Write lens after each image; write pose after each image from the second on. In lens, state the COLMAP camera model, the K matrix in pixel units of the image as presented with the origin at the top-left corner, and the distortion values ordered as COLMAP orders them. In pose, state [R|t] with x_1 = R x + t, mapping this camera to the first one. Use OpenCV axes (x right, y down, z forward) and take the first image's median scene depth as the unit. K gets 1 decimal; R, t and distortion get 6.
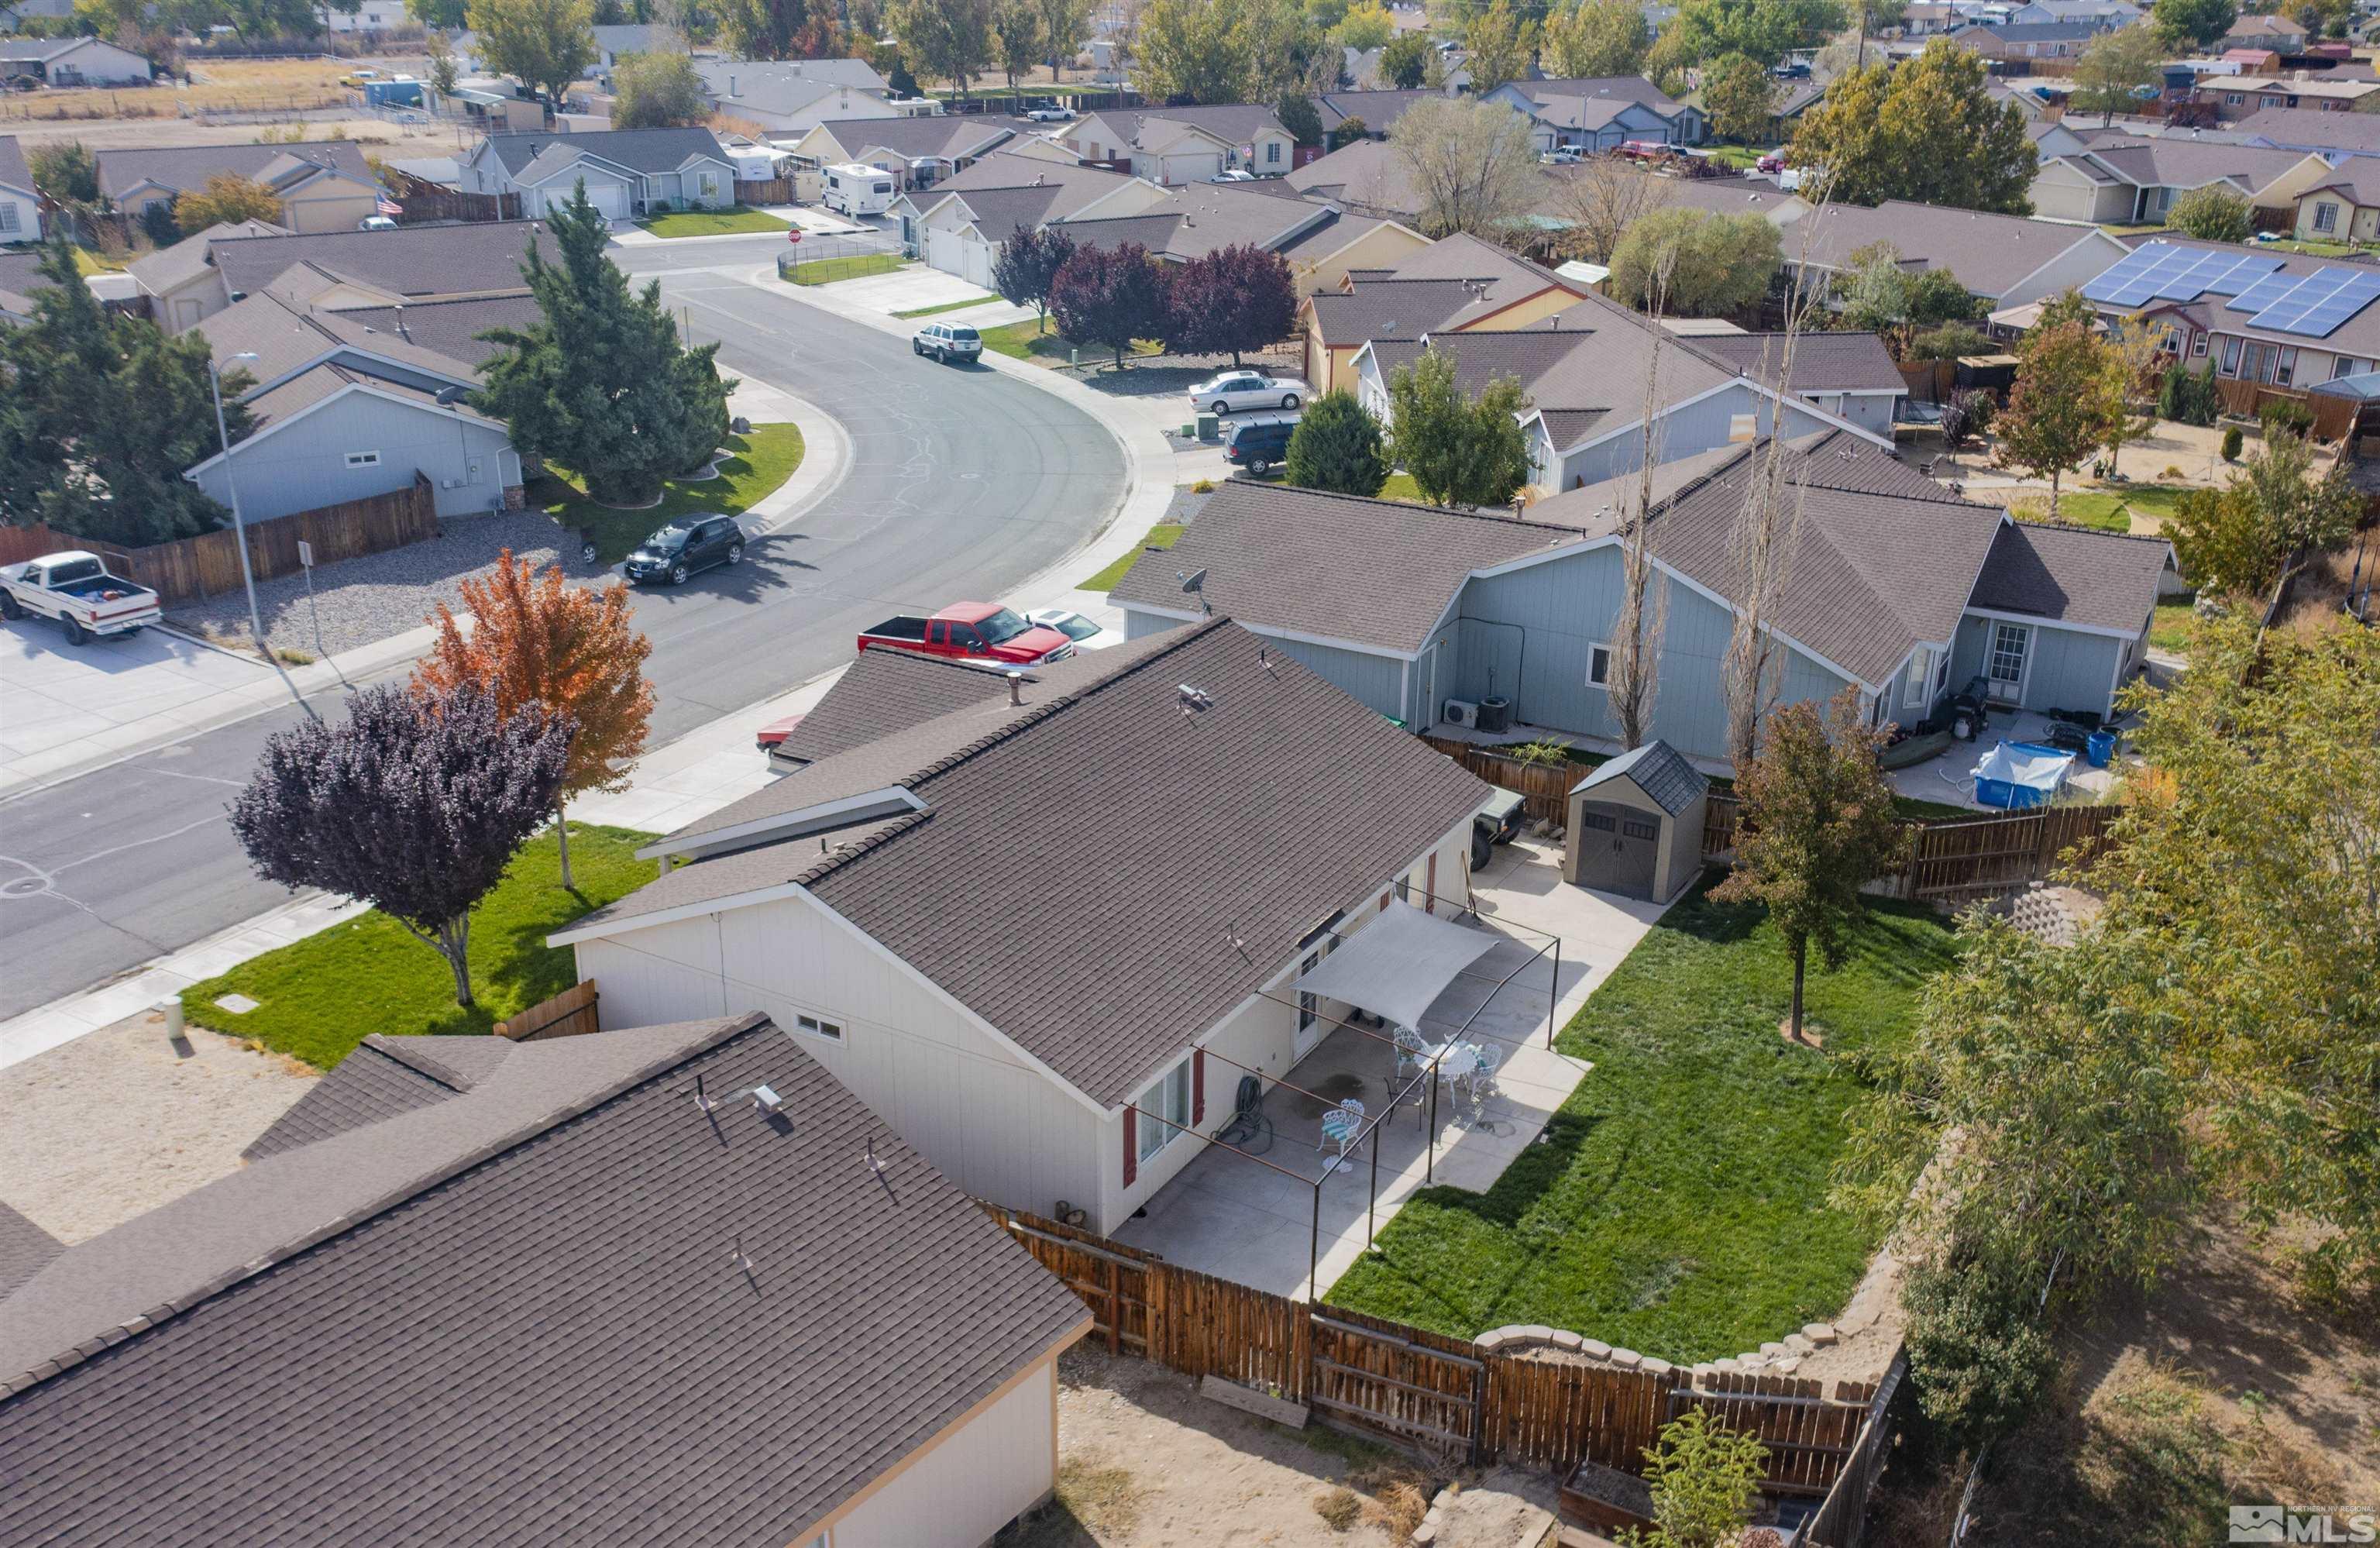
lens RADIAL K [[2153.7, 0, 1135.6], [0, 2153.7, 865.5], [0, 0, 1]] dist [-0.013045, 0.015232]
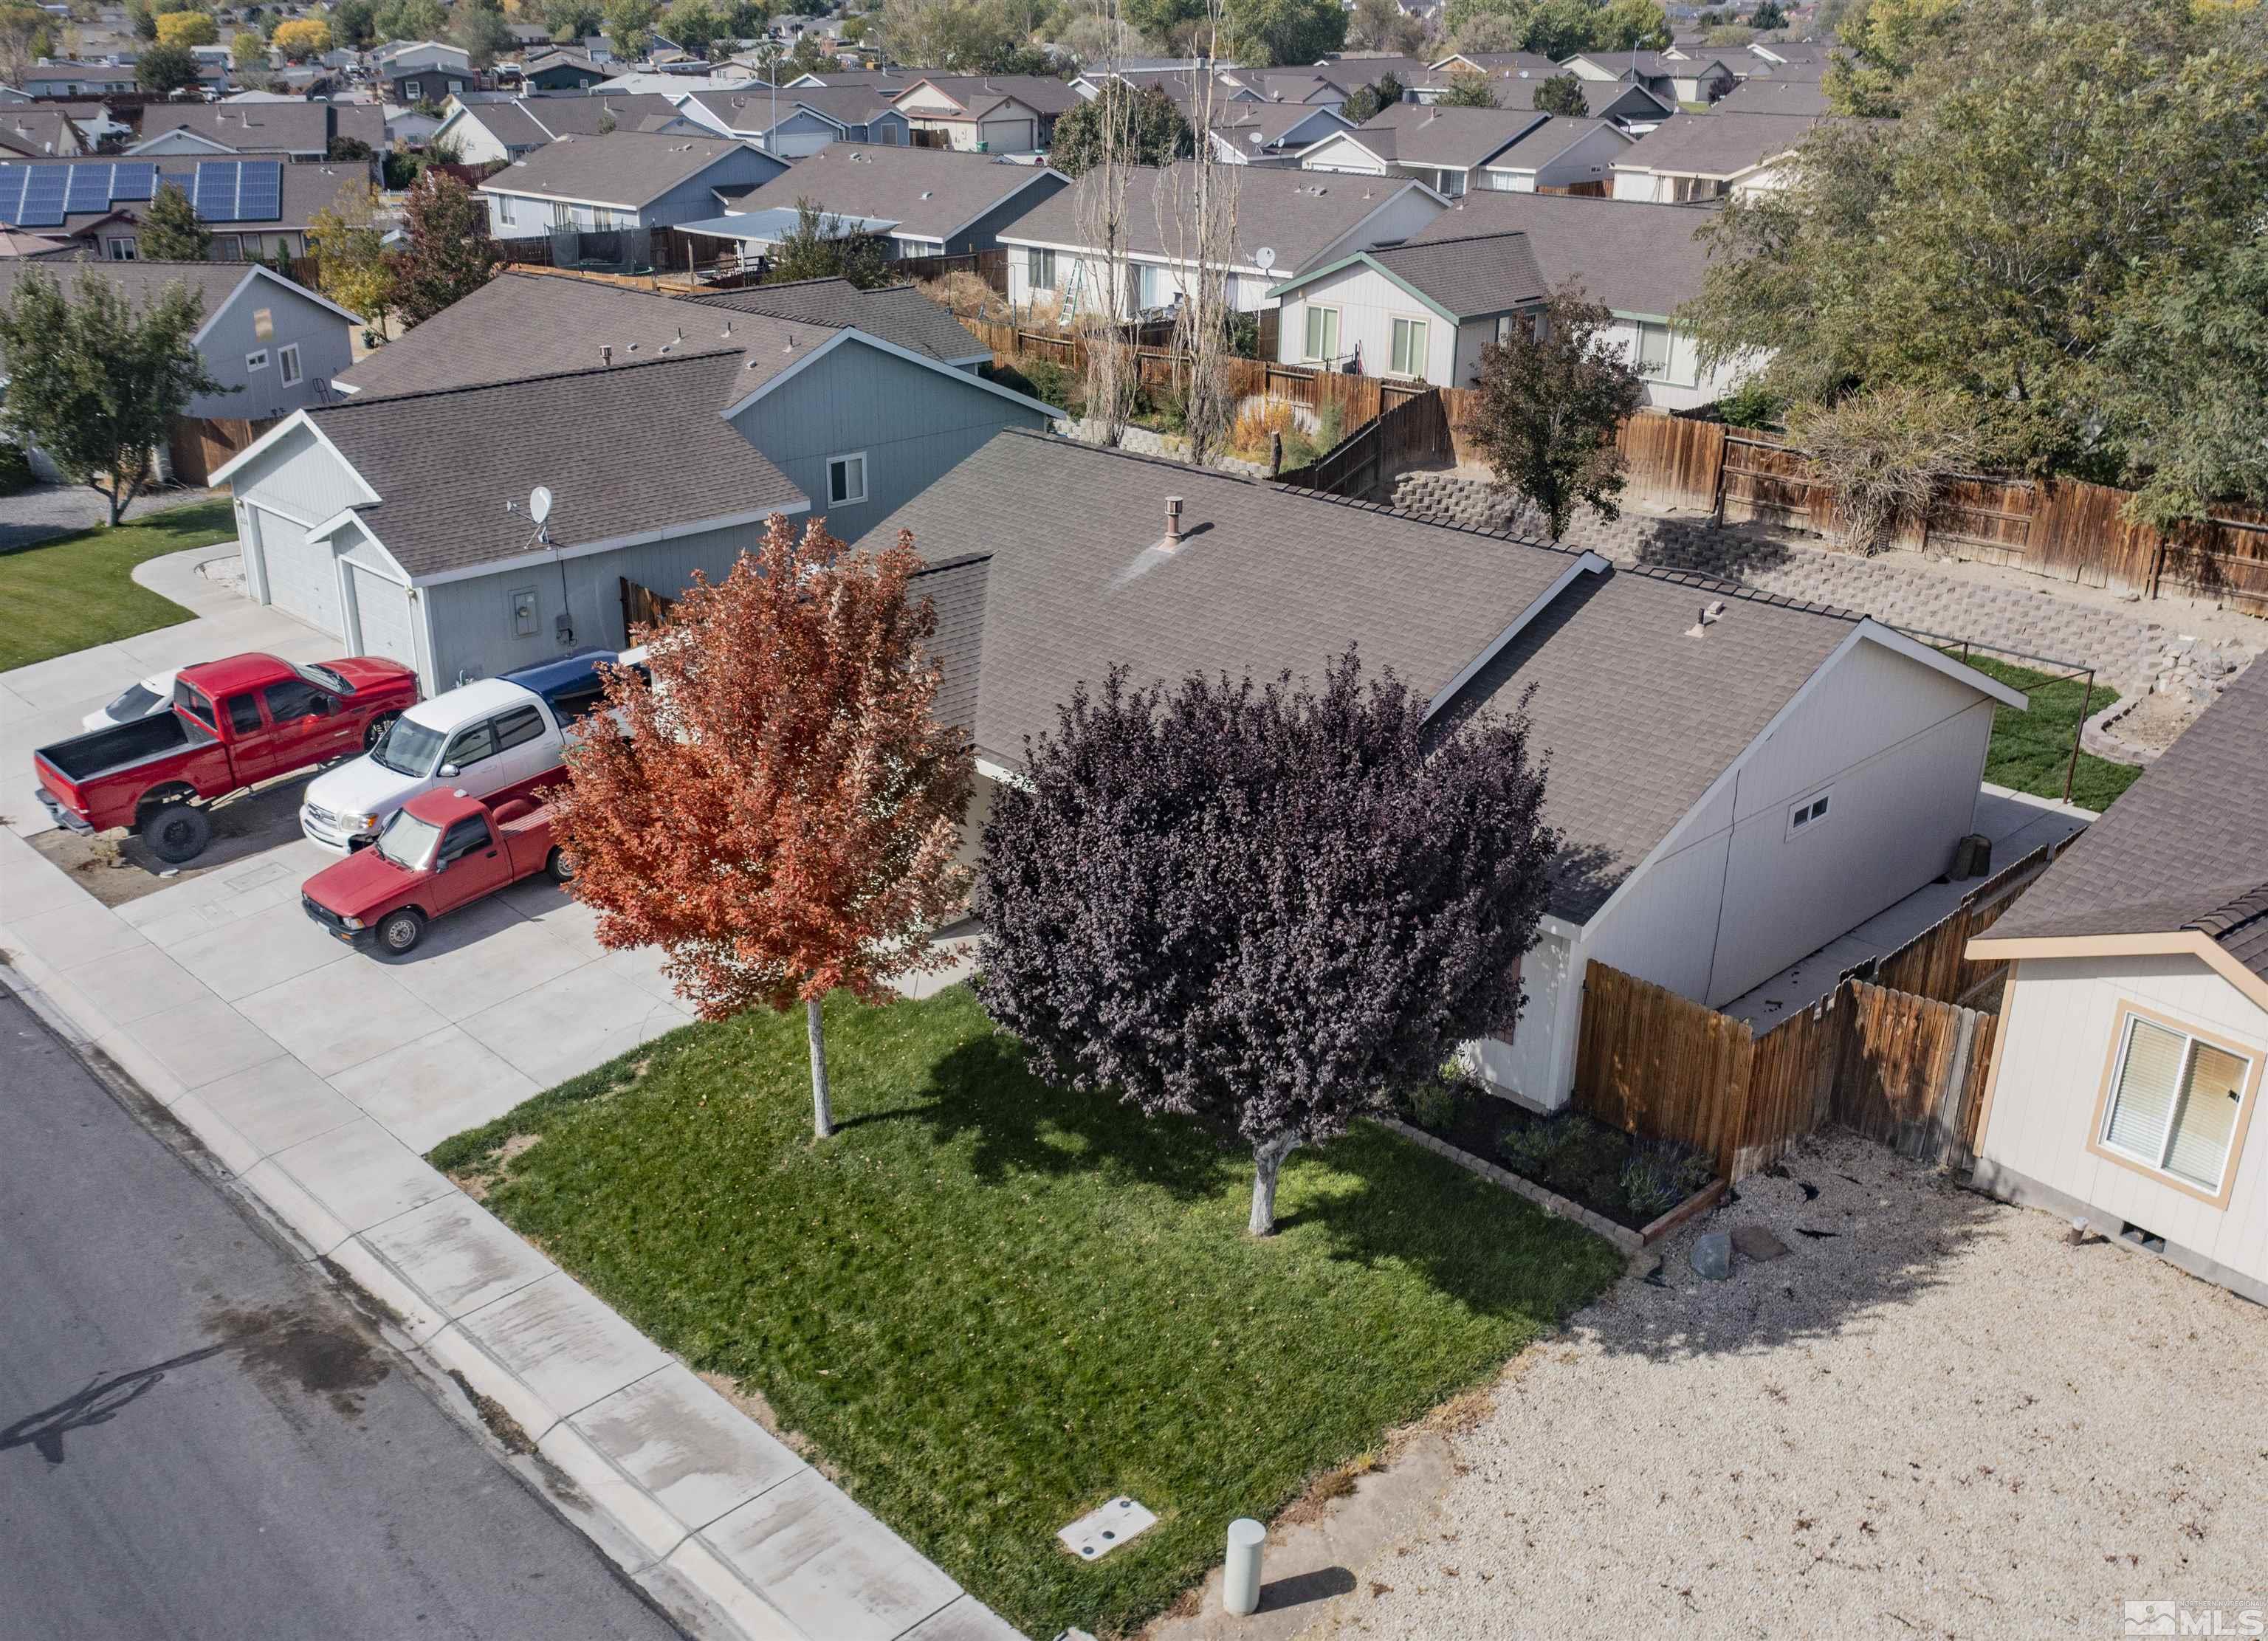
lens RADIAL K [[2059.0, 0, 1054.8], [0, 2059.0, 863.9], [0, 0, 1]] dist [-0.007354, 0.005278]
pose [[0.274004, -0.381065, 0.883013, -0.436986], [0.389747, 0.883375, 0.260280, -0.104127], [-0.879215, 0.272834, 0.390567, 0.461928]]
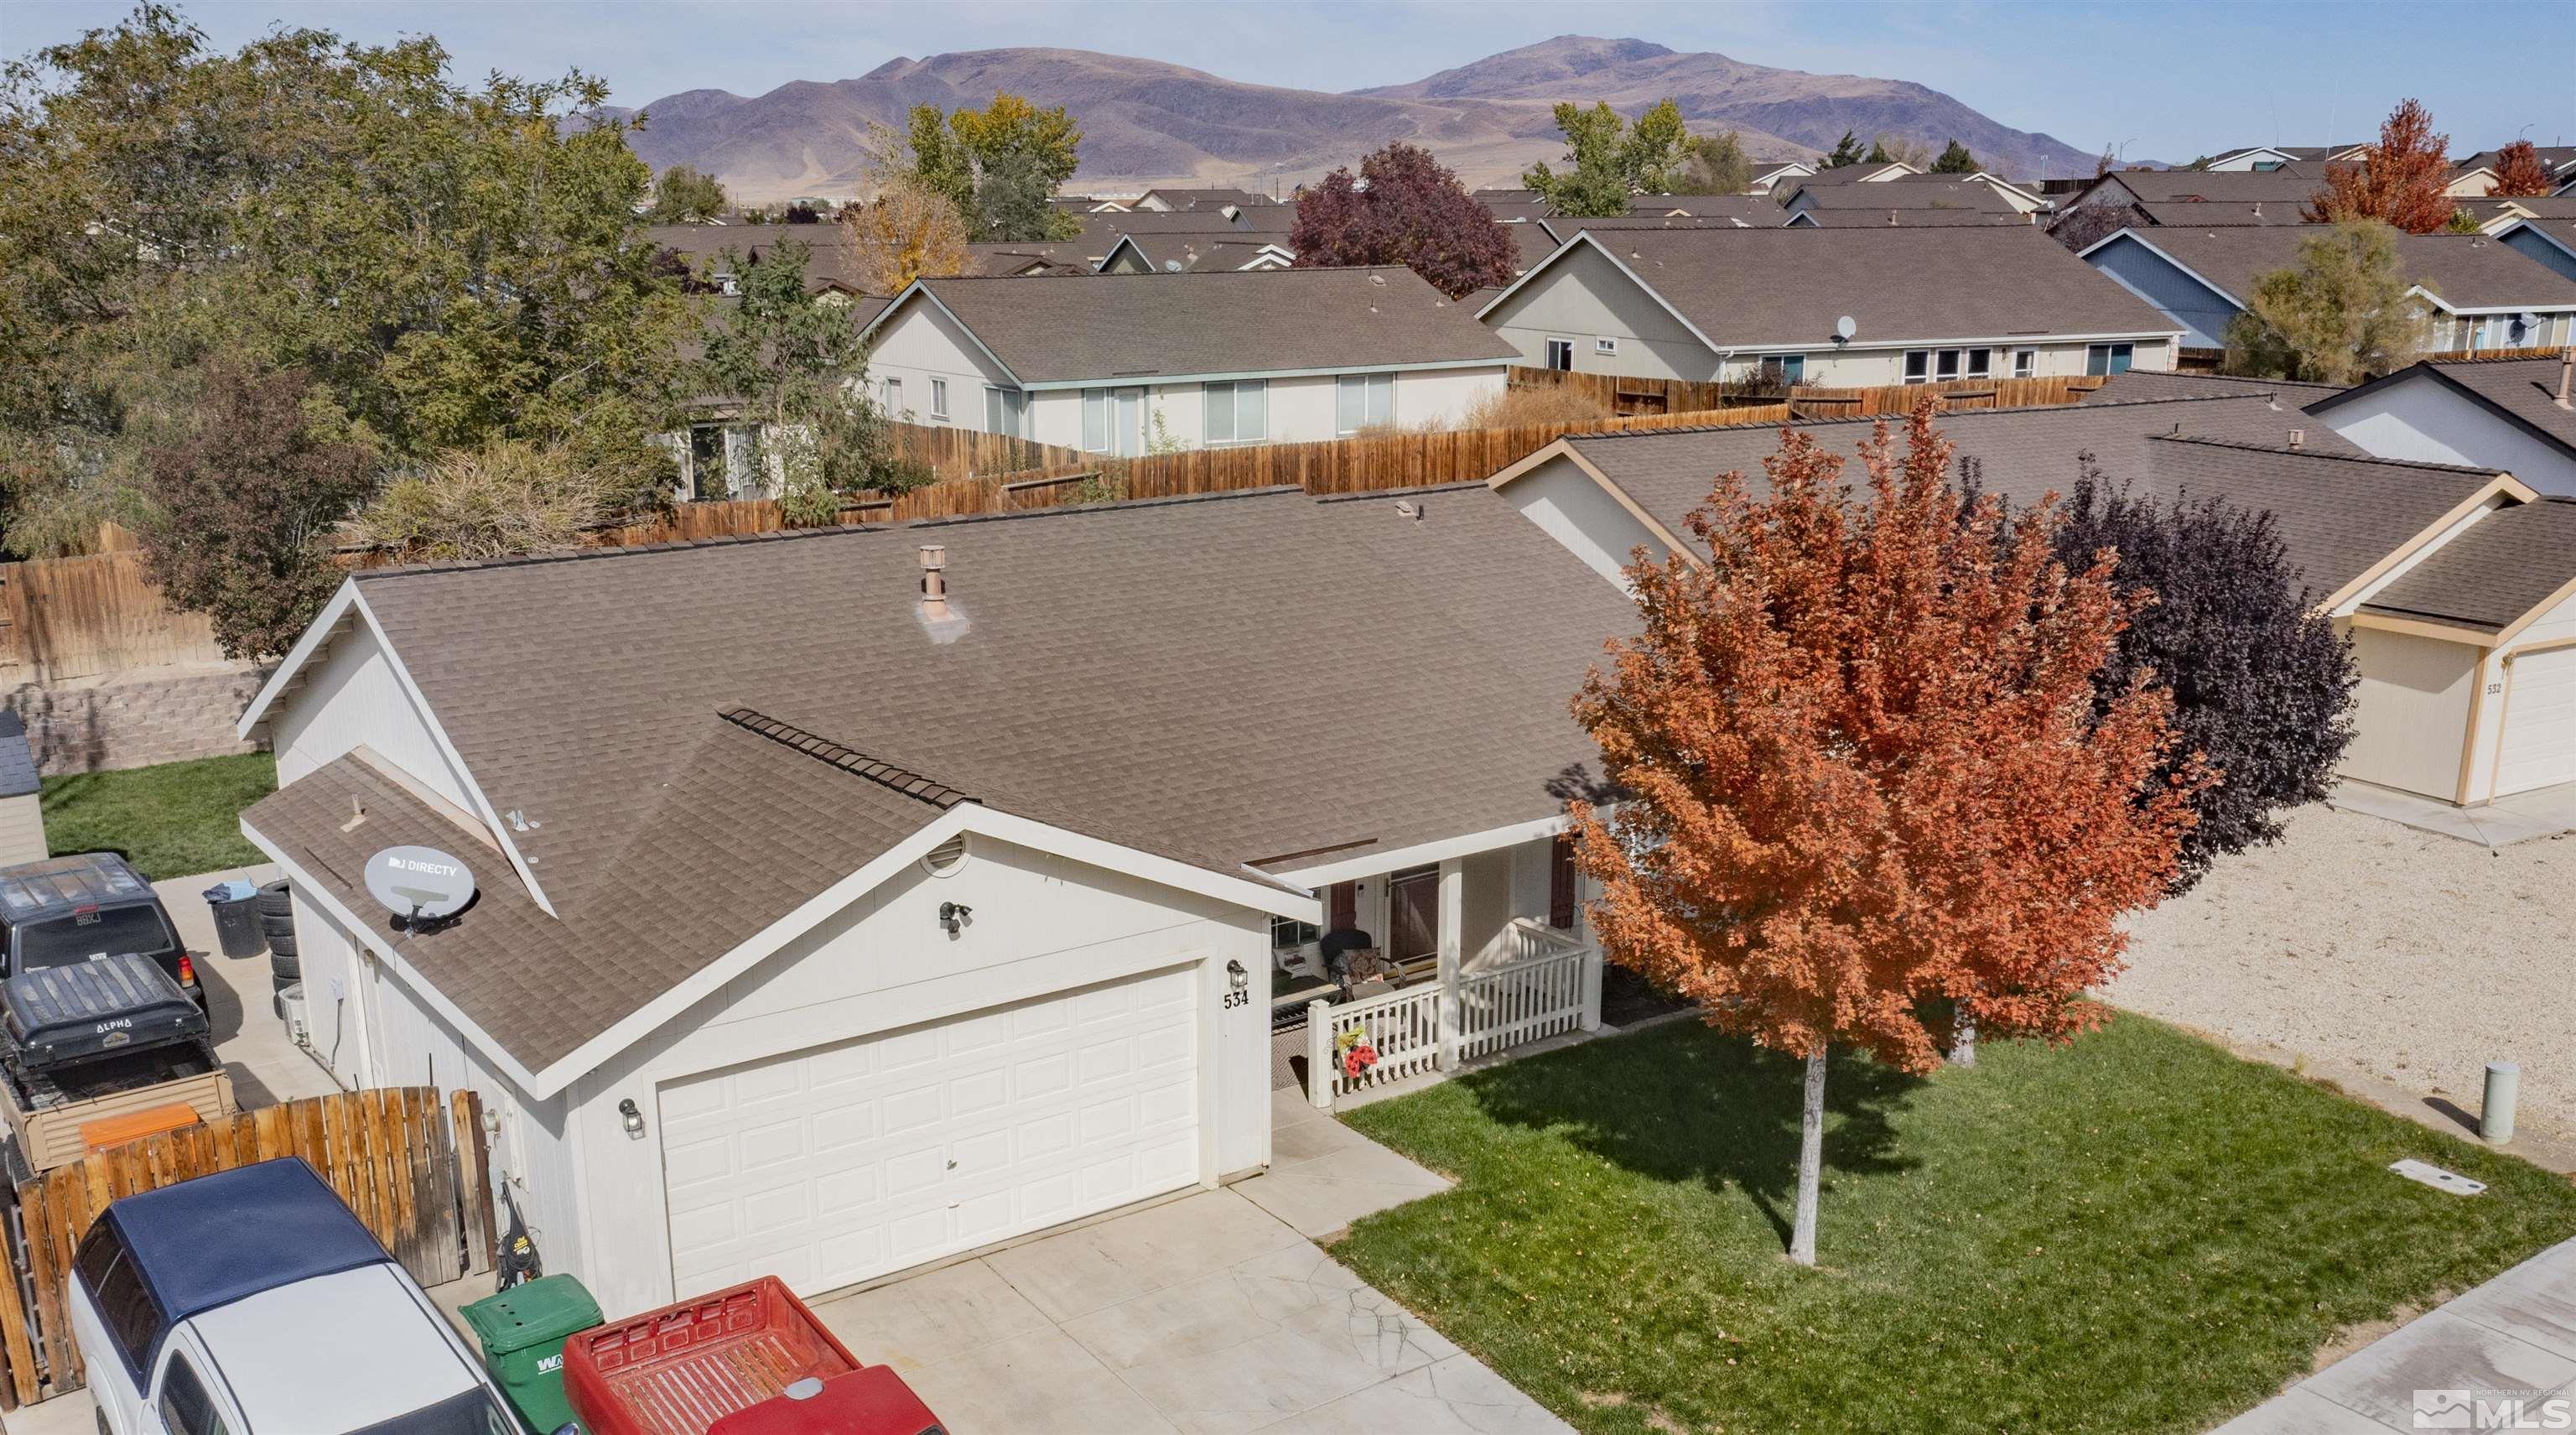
lens RADIAL K [[2276.1, 0, 1265.7], [0, 2276.1, 913.0], [0, 0, 1]] dist [-0.013719, 0.007200]
pose [[-0.920095, -0.116491, 0.373972, -0.206807], [0.158494, 0.762376, 0.627426, -0.209094], [-0.358196, 0.636564, -0.682995, 0.822904]]
